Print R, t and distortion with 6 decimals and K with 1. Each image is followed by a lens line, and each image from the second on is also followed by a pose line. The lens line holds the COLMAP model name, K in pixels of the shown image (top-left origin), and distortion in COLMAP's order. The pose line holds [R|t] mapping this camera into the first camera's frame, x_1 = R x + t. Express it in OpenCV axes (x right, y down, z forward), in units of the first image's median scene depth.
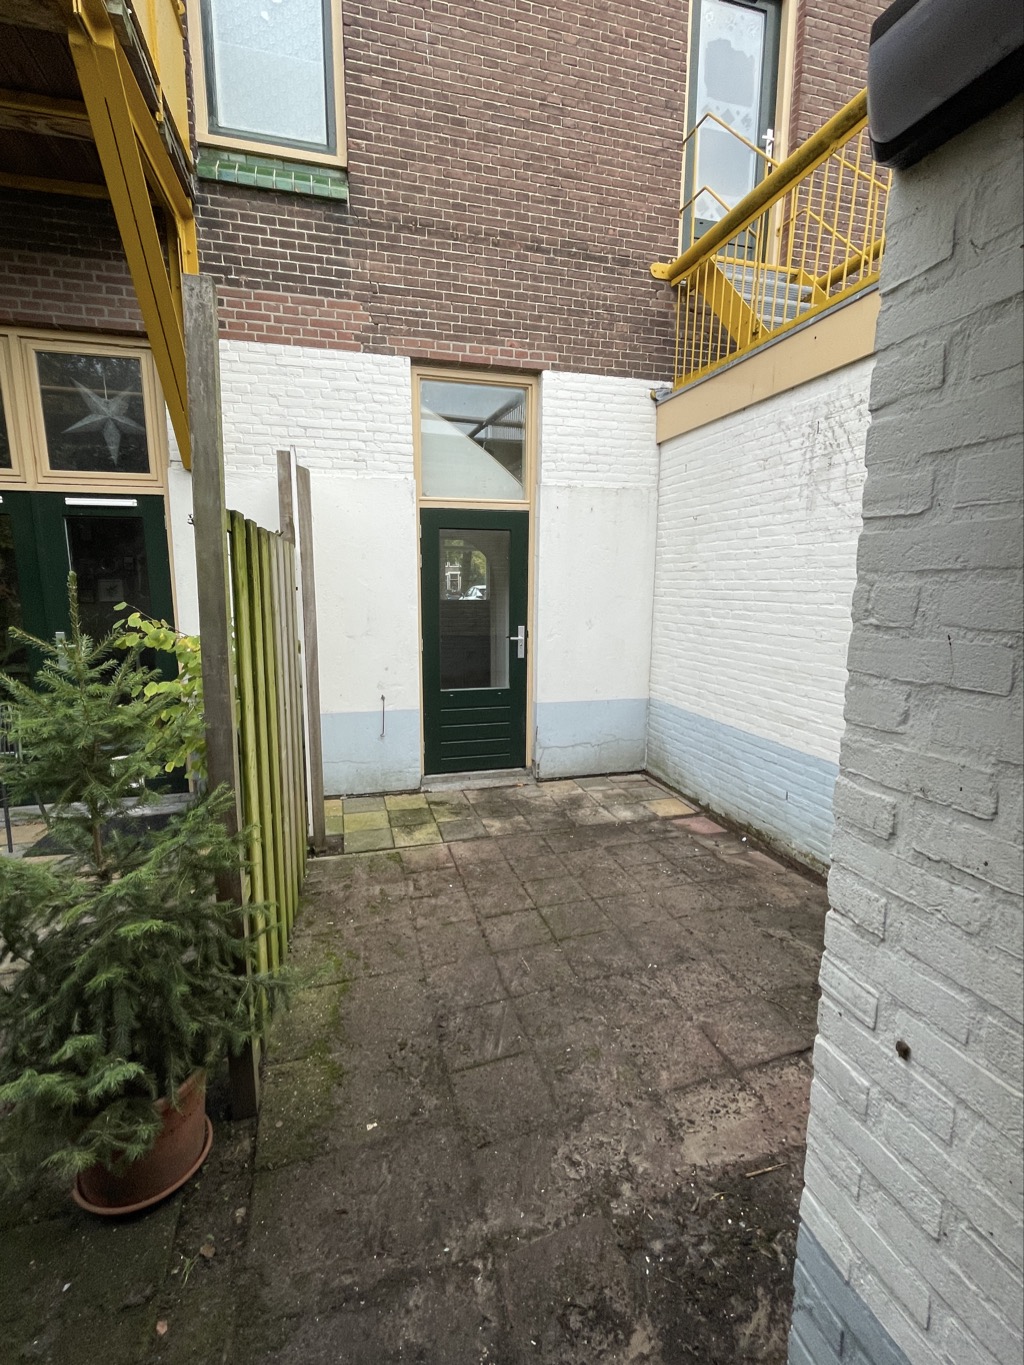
lens RADIAL K [[634.8, 0, 513.6], [0, 634.8, 684.4], [0, 0, 1]] dist [-0.002103, -0.000317]
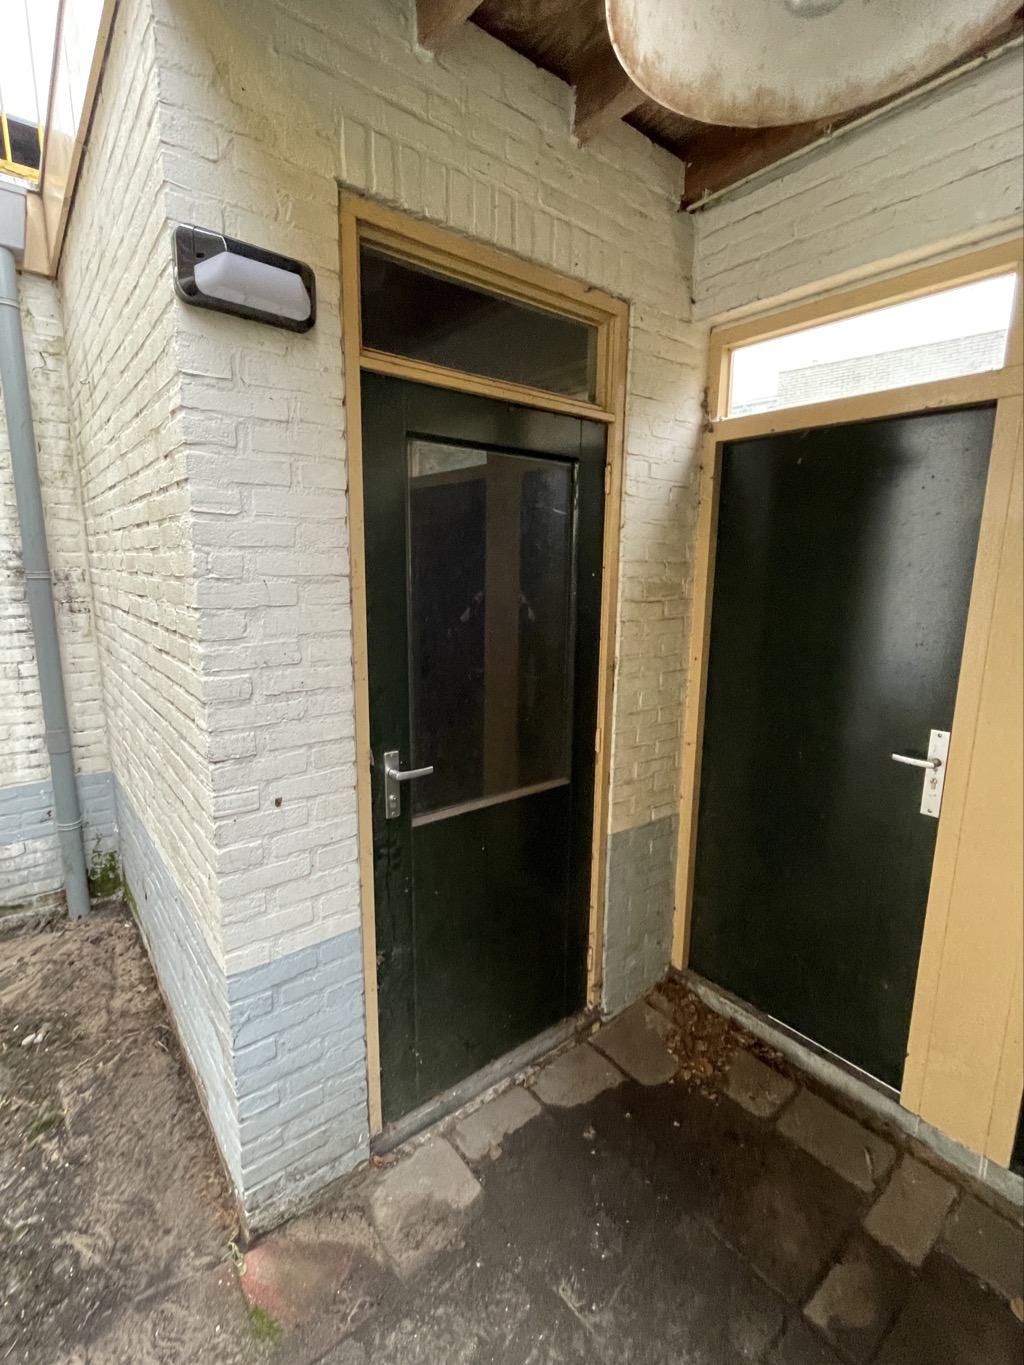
lens RADIAL K [[634.8, 0, 514.3], [0, 634.8, 682.8], [0, 0, 1]] dist [-0.002103, -0.000317]
pose [[-0.386986, -0.180177, 0.904311, -1.335893], [0.134828, 0.959126, 0.248796, -0.144075], [-0.912175, 0.218207, -0.346875, 0.957273]]
